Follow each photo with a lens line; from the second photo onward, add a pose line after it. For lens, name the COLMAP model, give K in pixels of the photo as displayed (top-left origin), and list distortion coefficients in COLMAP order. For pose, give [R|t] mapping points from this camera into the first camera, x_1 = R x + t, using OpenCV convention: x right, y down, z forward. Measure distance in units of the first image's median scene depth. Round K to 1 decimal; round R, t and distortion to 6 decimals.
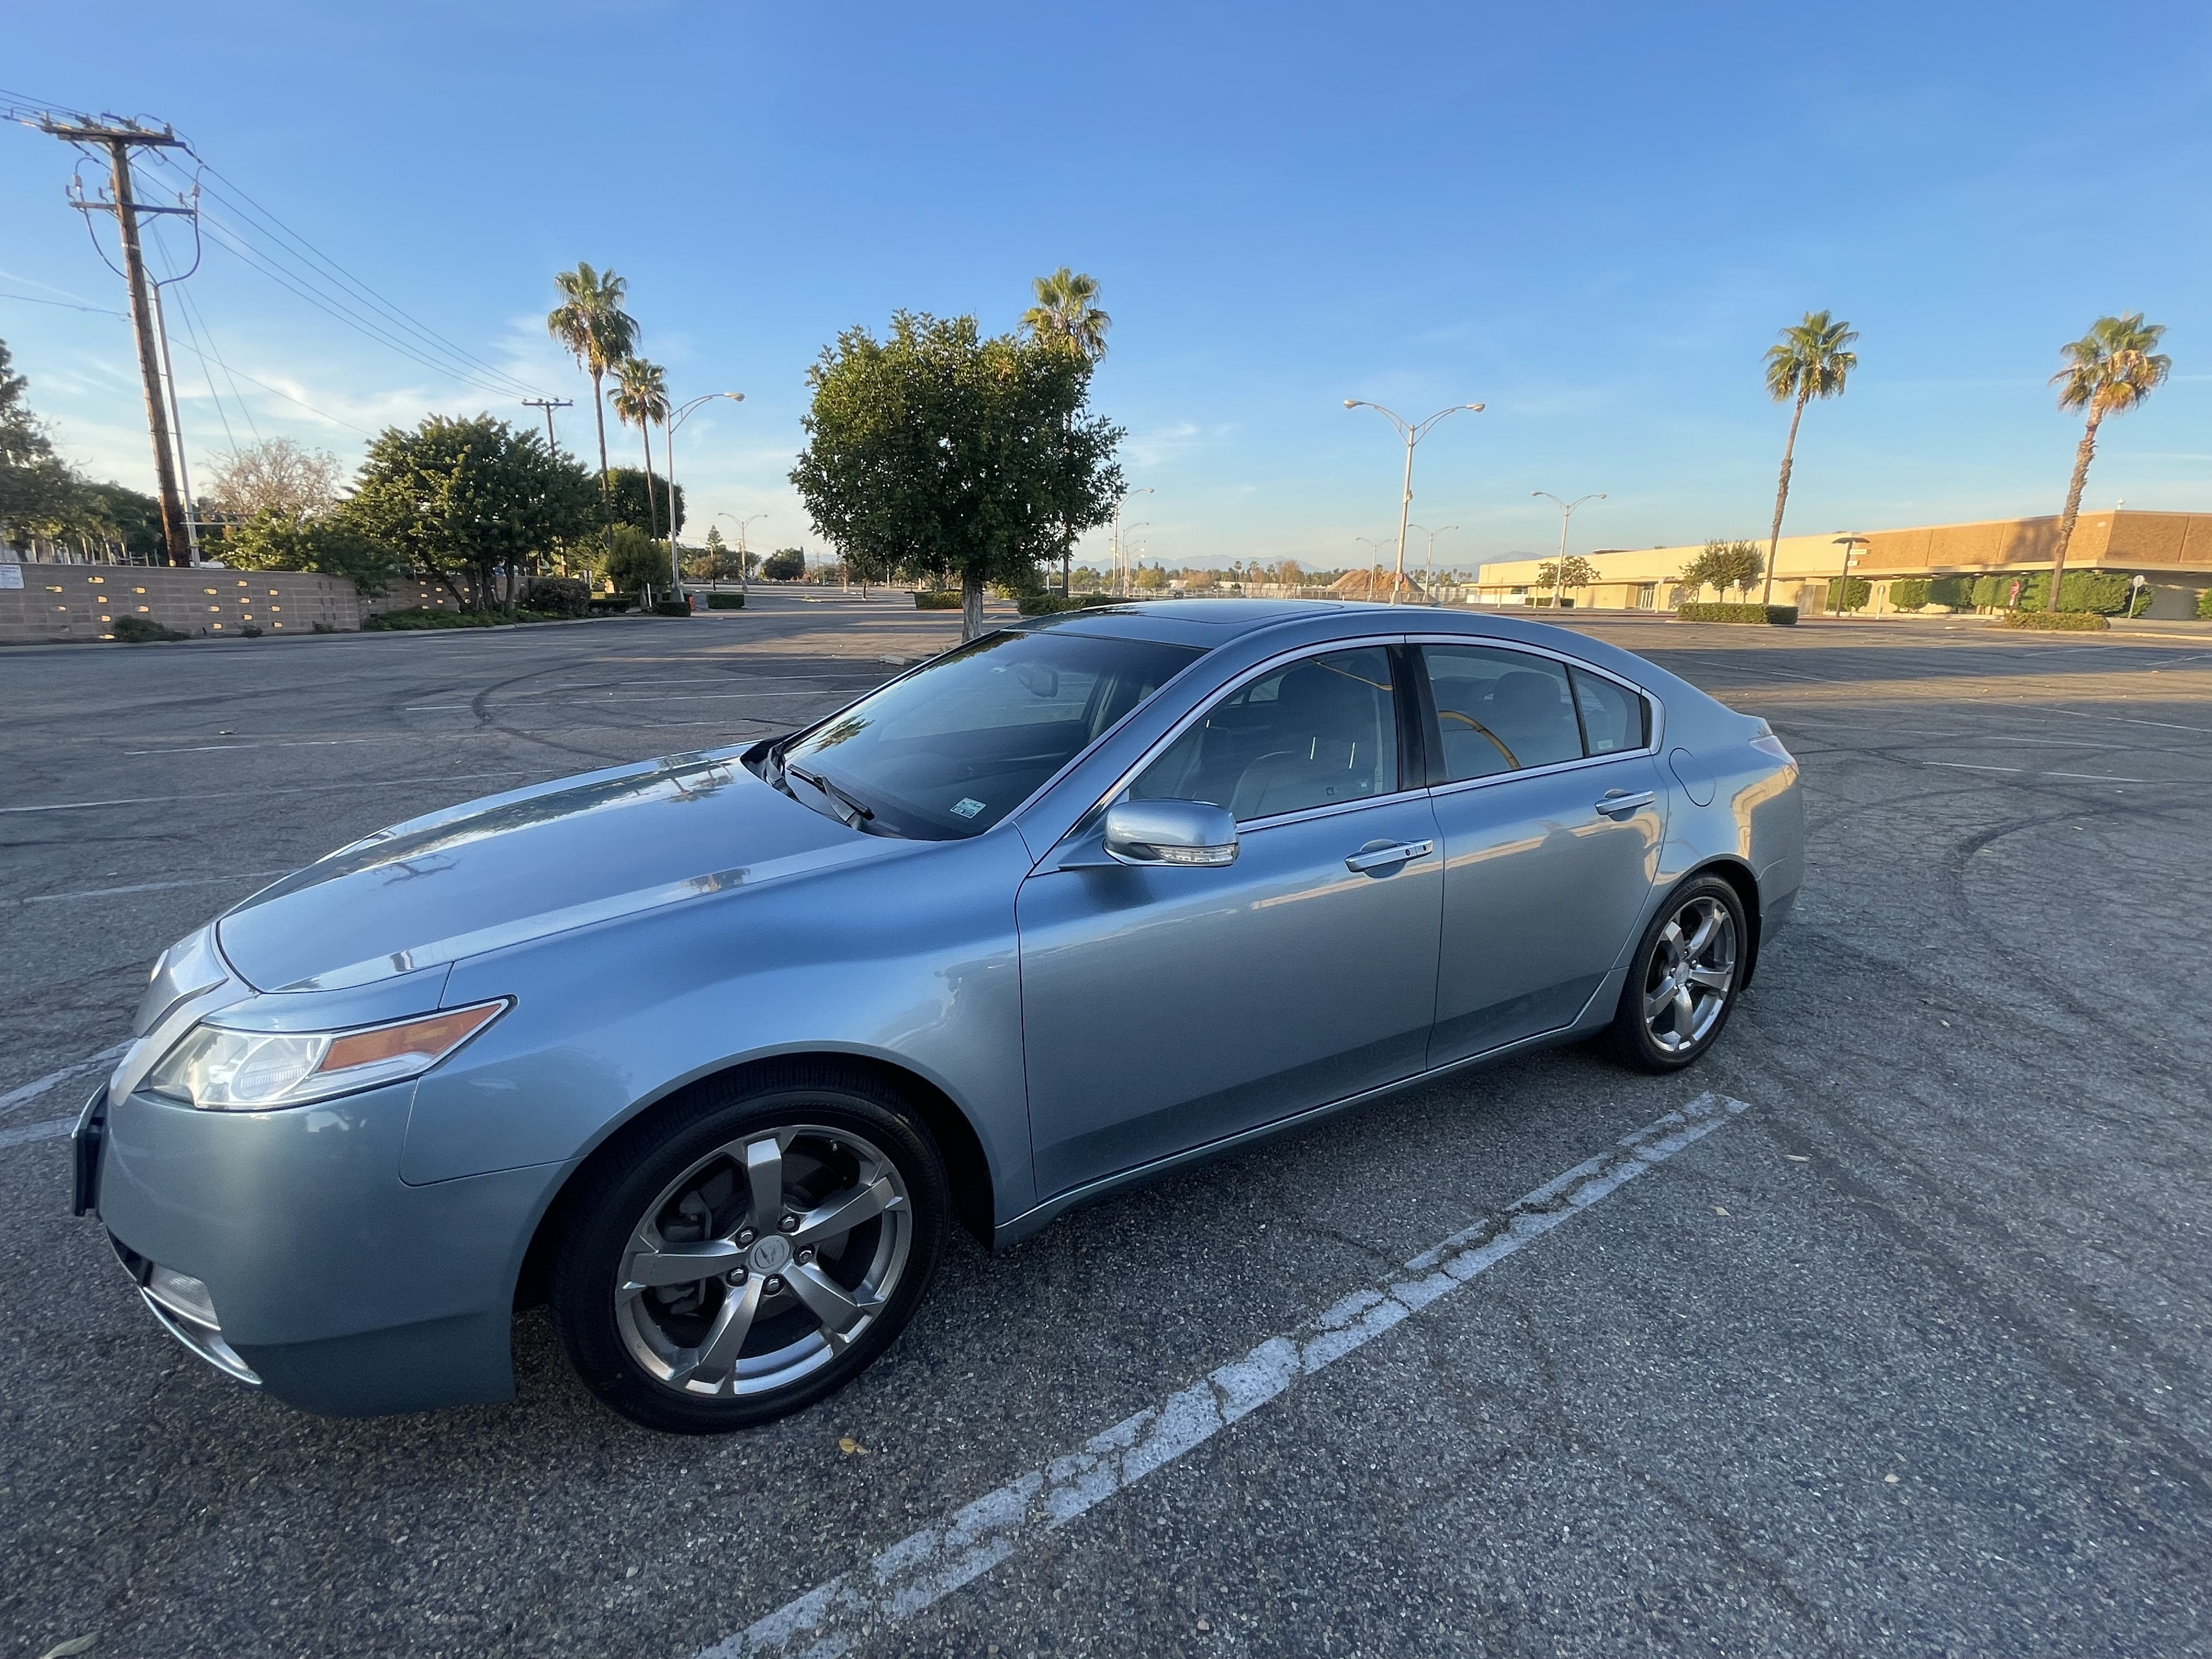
lens RADIAL K [[1021.8, 0, 1132.8], [0, 1021.8, 808.3], [0, 0, 1]] dist [-0.008698, 0.005009]
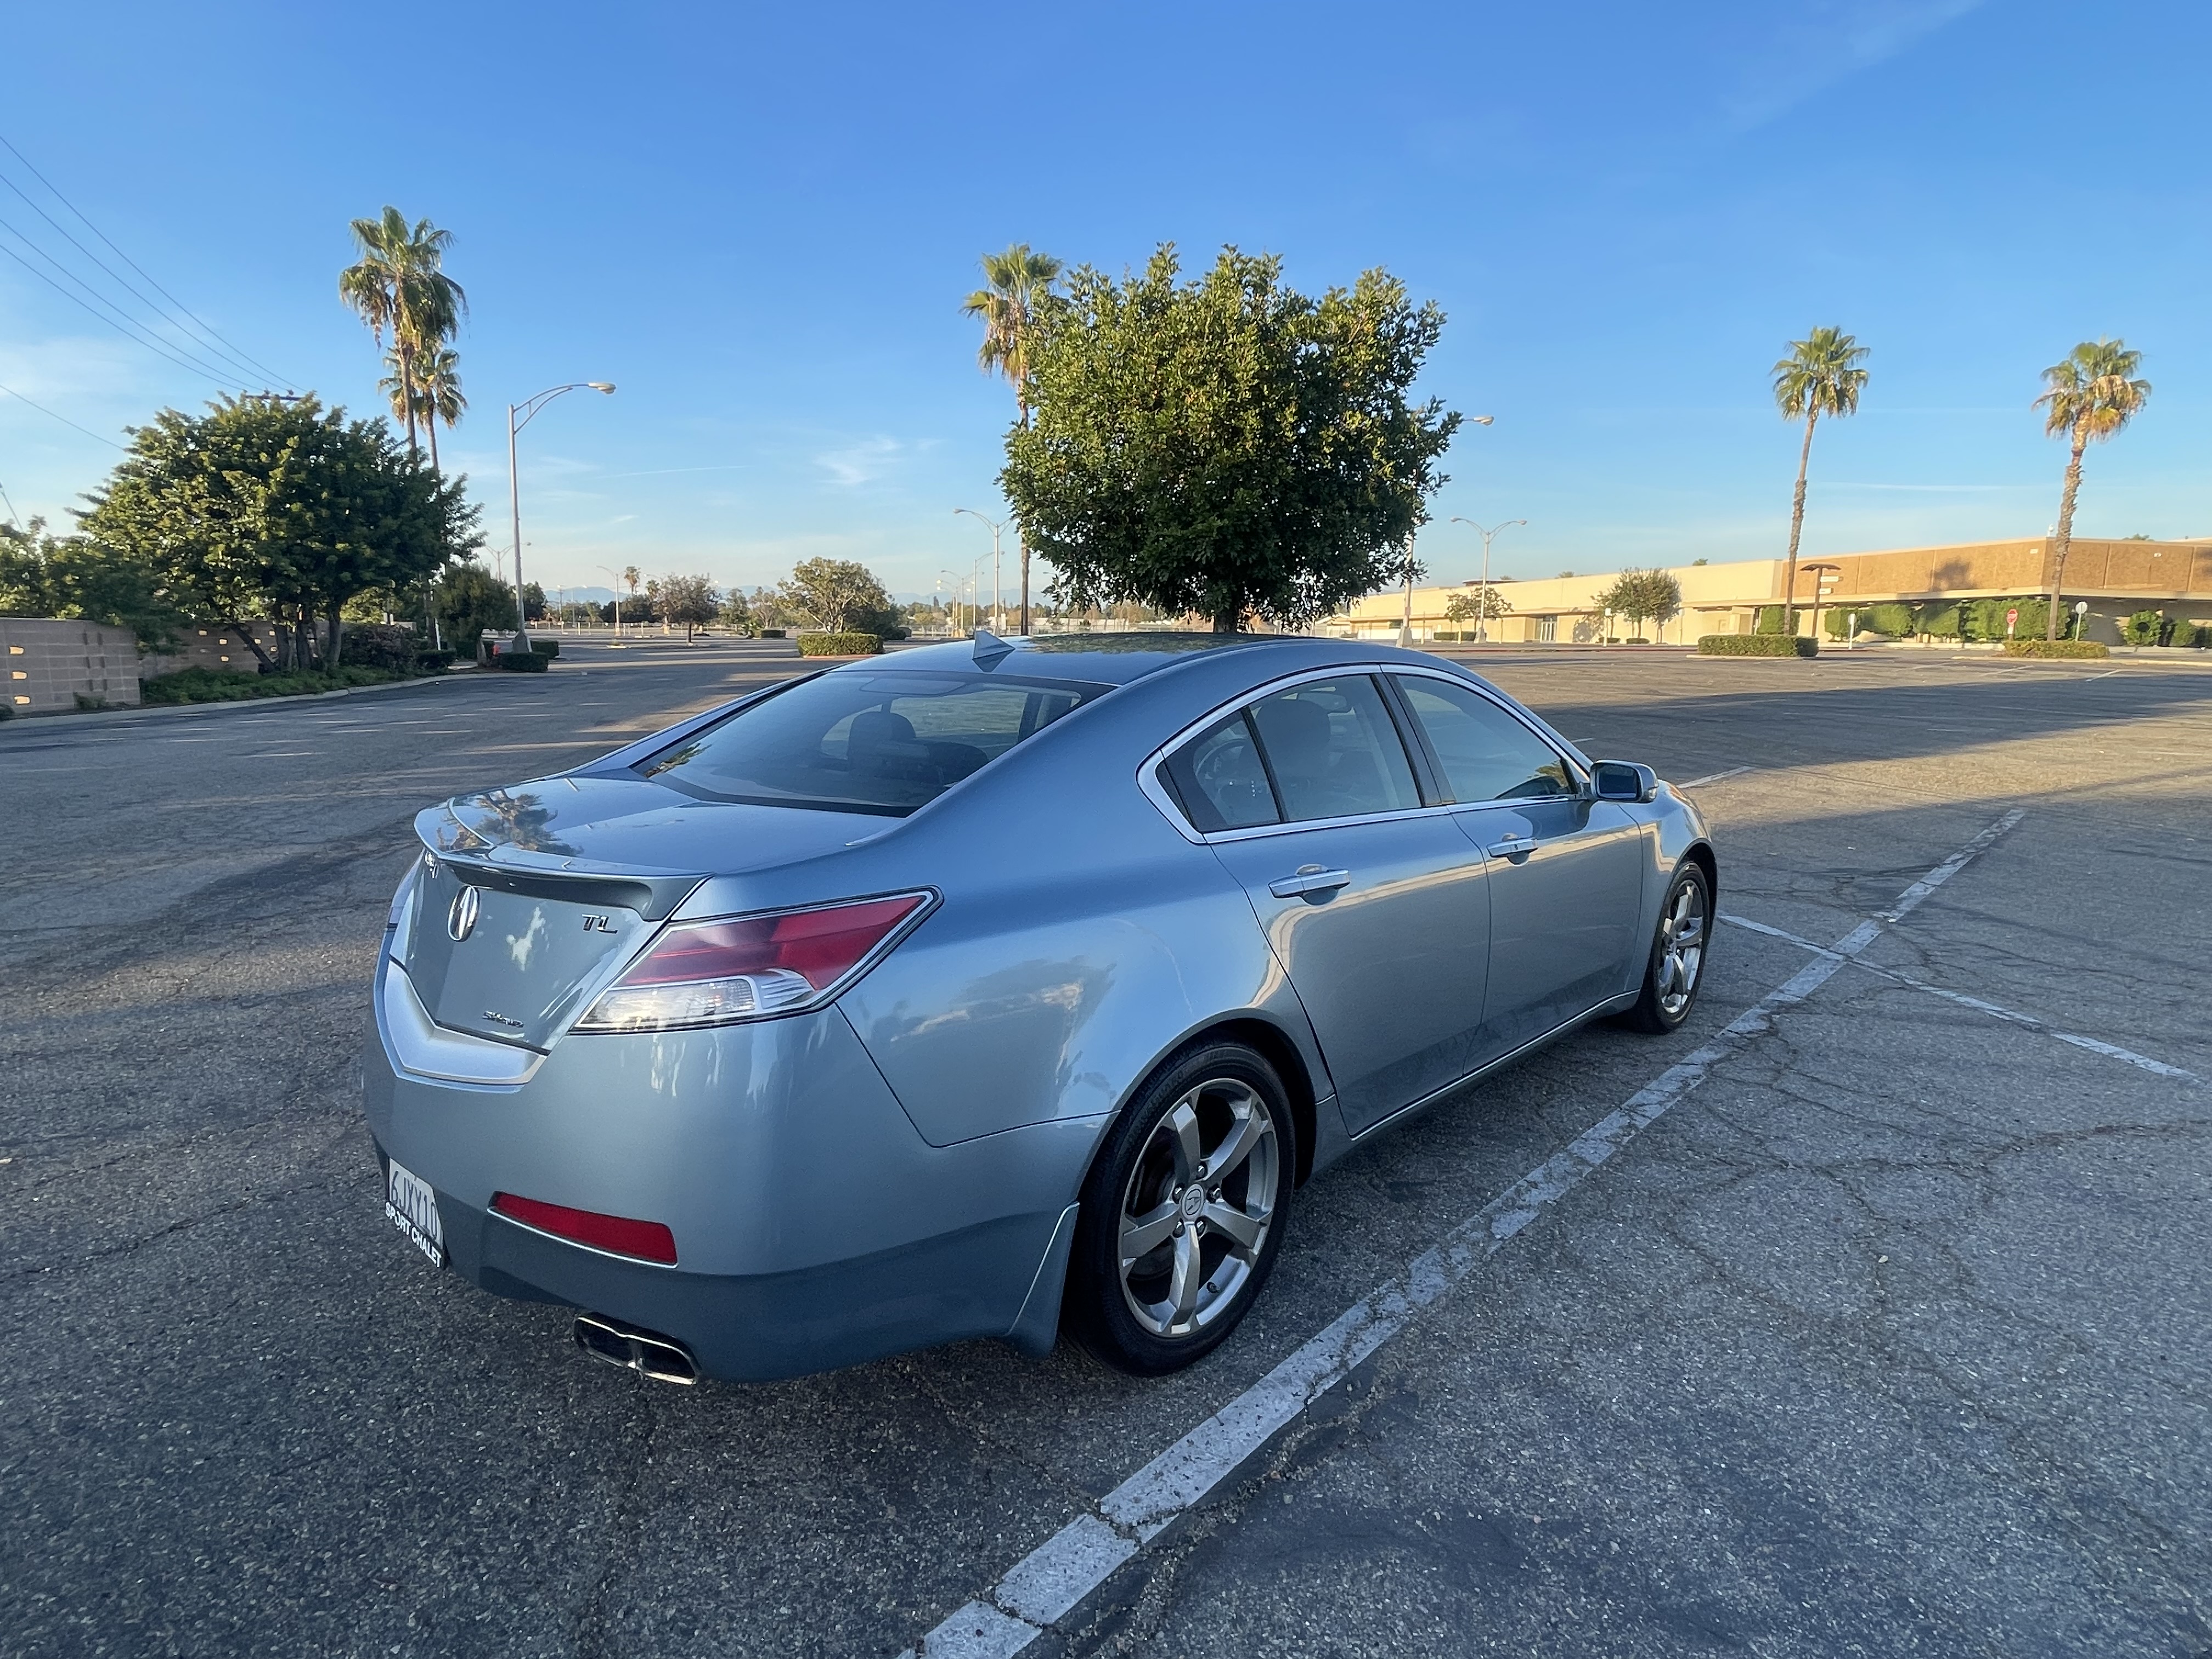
lens RADIAL K [[1111.0, 0, 1024.7], [0, 1111.0, 797.2], [0, 0, 1]] dist [-0.002709, -0.001924]
pose [[0.984402, -0.038717, 0.171621, -0.288065], [0.048741, 0.997319, -0.054582, -0.042125], [-0.169047, 0.062096, 0.983650, 0.174484]]
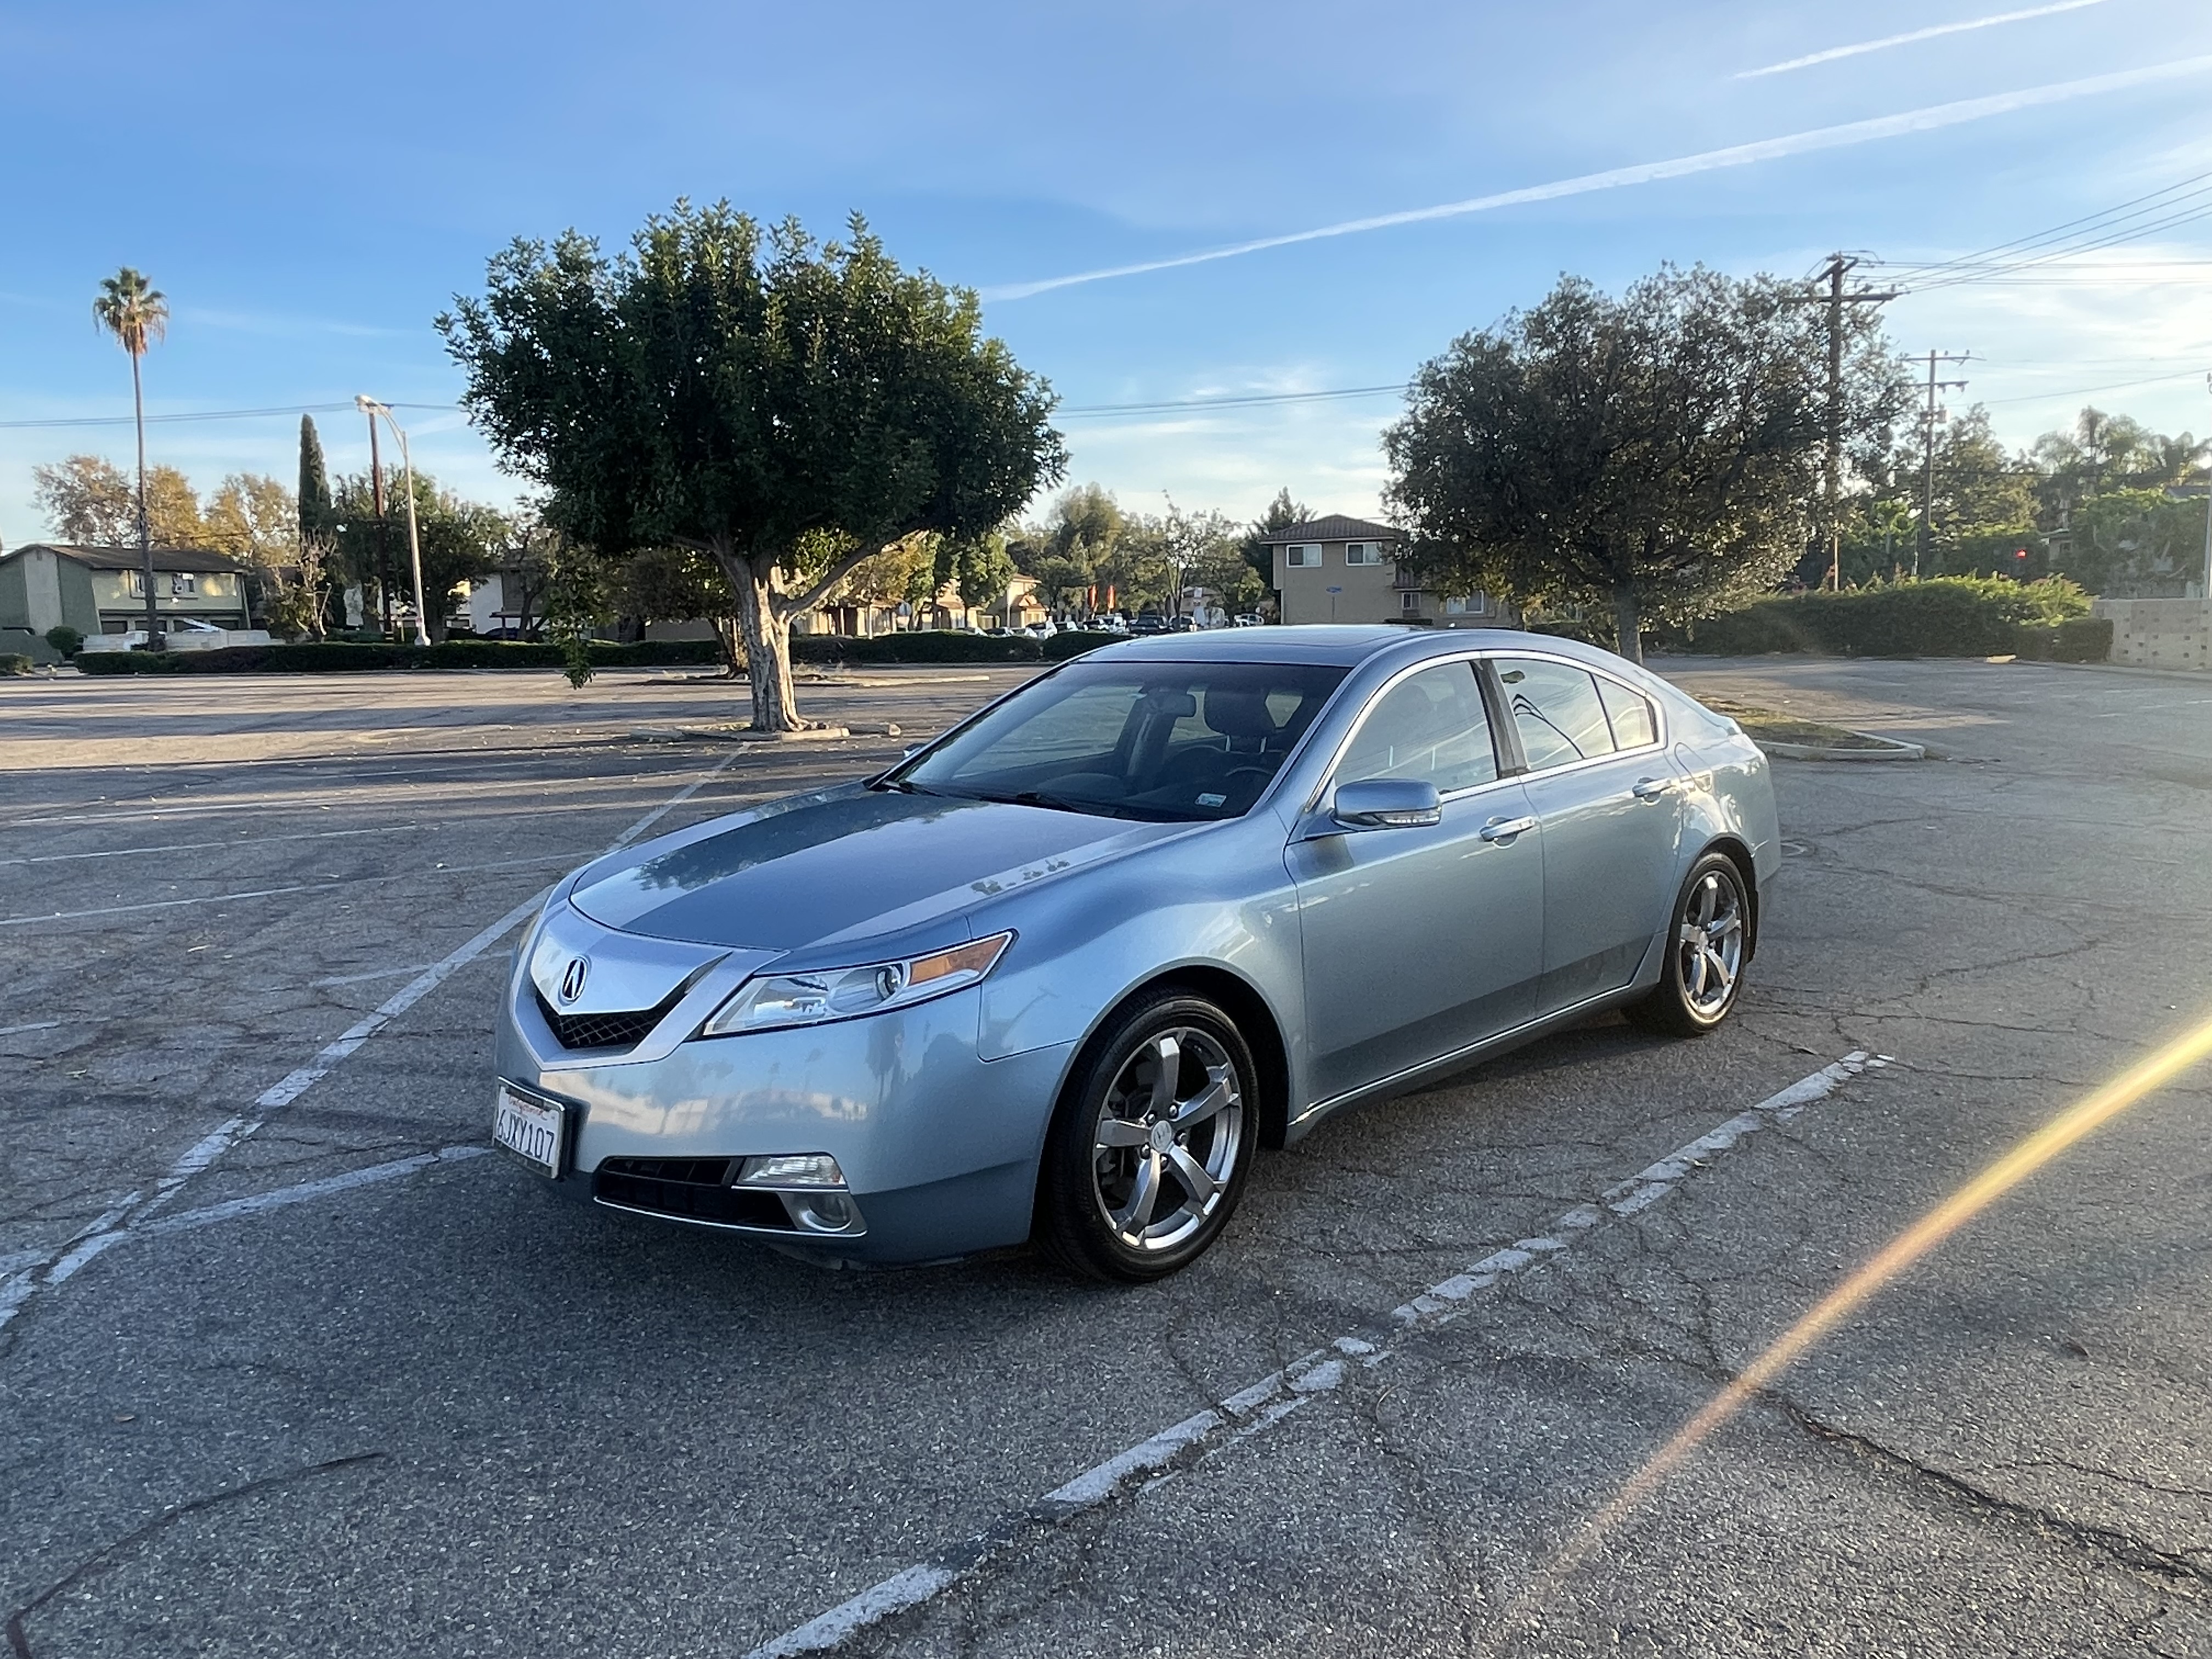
lens RADIAL K [[1552.9, 0, 1099.2], [0, 1552.9, 838.7], [0, 0, 1]] dist [-0.012033, -0.008263]
pose [[0.971966, -0.061266, 0.227000, -0.060667], [0.077026, 0.995148, -0.061221, 0.012703], [-0.222148, 0.076990, 0.971969, -0.064729]]
